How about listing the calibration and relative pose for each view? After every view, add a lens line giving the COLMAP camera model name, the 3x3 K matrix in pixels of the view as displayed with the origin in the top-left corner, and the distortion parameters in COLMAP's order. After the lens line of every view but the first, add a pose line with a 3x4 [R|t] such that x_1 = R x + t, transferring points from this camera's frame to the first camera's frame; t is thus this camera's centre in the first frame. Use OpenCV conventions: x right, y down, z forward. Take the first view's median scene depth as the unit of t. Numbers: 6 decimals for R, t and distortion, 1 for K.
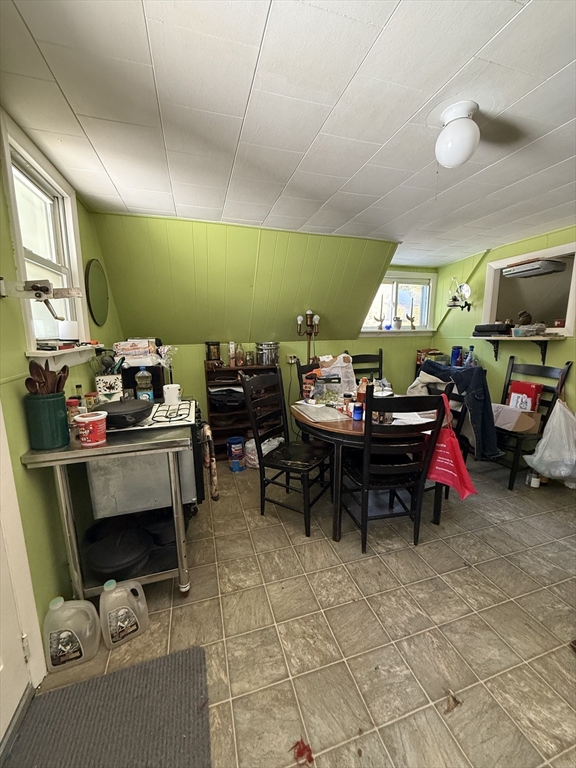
lens RADIAL K [[307.7, 0, 289.2], [0, 307.7, 383.3], [0, 0, 1]] dist [0.000067, 0.000023]
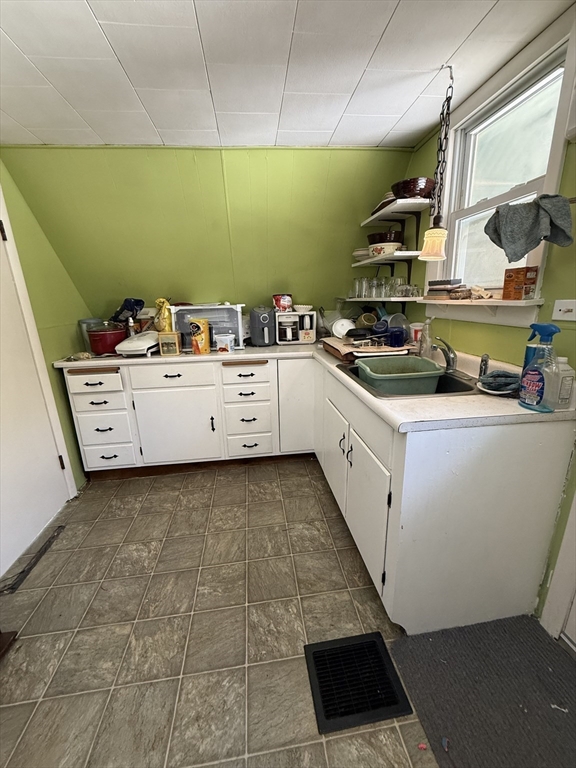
lens RADIAL K [[307.7, 0, 289.3], [0, 307.7, 382.5], [0, 0, 1]] dist [0.000067, 0.000023]
pose [[-0.985069, -0.008512, 0.171951, -0.139438], [0.065160, 0.906042, 0.418140, -0.231967], [-0.159354, 0.423101, -0.891959, 1.565882]]
